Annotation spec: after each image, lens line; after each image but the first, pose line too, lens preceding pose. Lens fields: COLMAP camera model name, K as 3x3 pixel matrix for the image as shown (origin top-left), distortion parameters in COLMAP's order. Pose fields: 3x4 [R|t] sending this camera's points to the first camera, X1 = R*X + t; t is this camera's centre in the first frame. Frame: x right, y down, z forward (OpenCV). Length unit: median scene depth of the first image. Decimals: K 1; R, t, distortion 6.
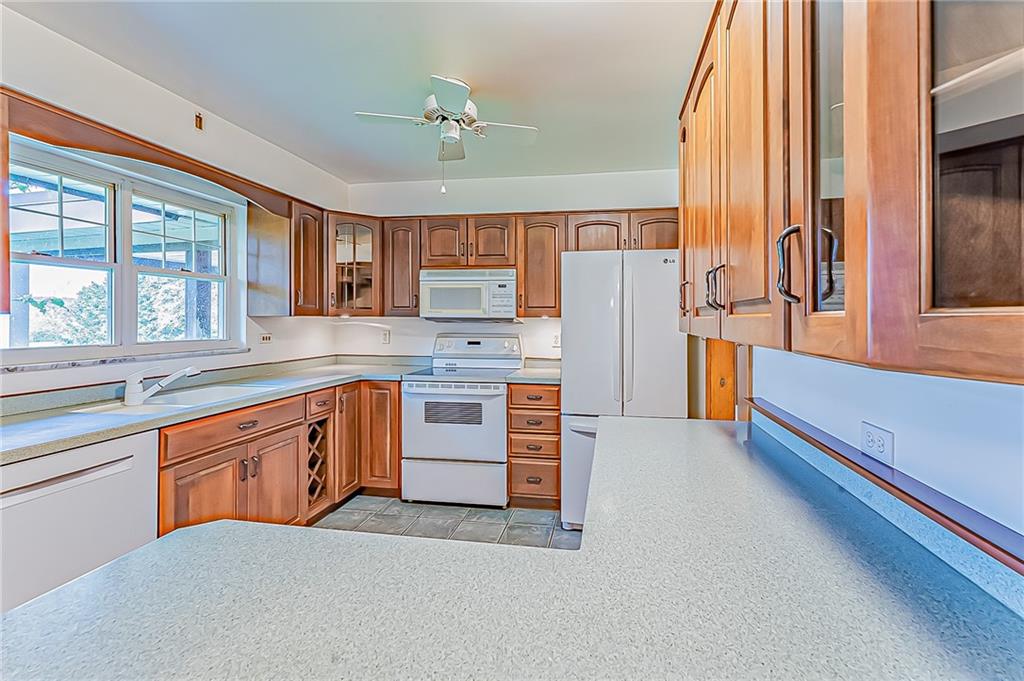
lens RADIAL K [[425.2, 0, 544.2], [0, 425.2, 325.2], [0, 0, 1]] dist [-0.000593, 0.000020]
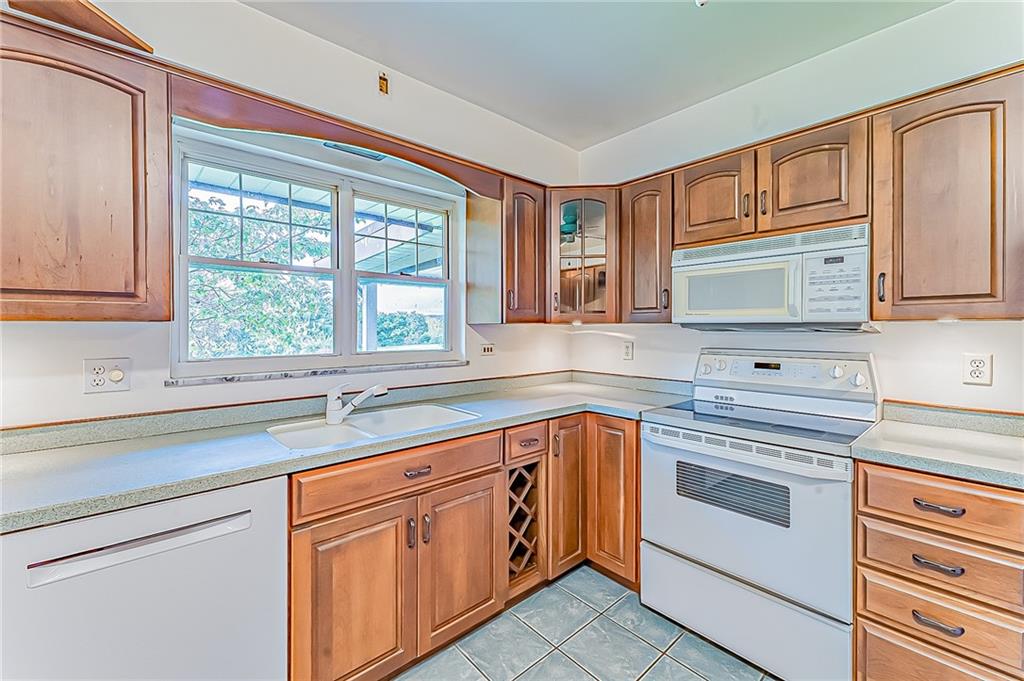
lens RADIAL K [[416.0, 0, 509.3], [0, 416.0, 331.8], [0, 0, 1]] dist [0.000420, 0.000077]
pose [[0.768314, 0.000897, -0.640072, -0.082159], [-0.004203, 0.999985, -0.003643, -0.002214], [0.640059, 0.005490, 0.768306, 0.381283]]
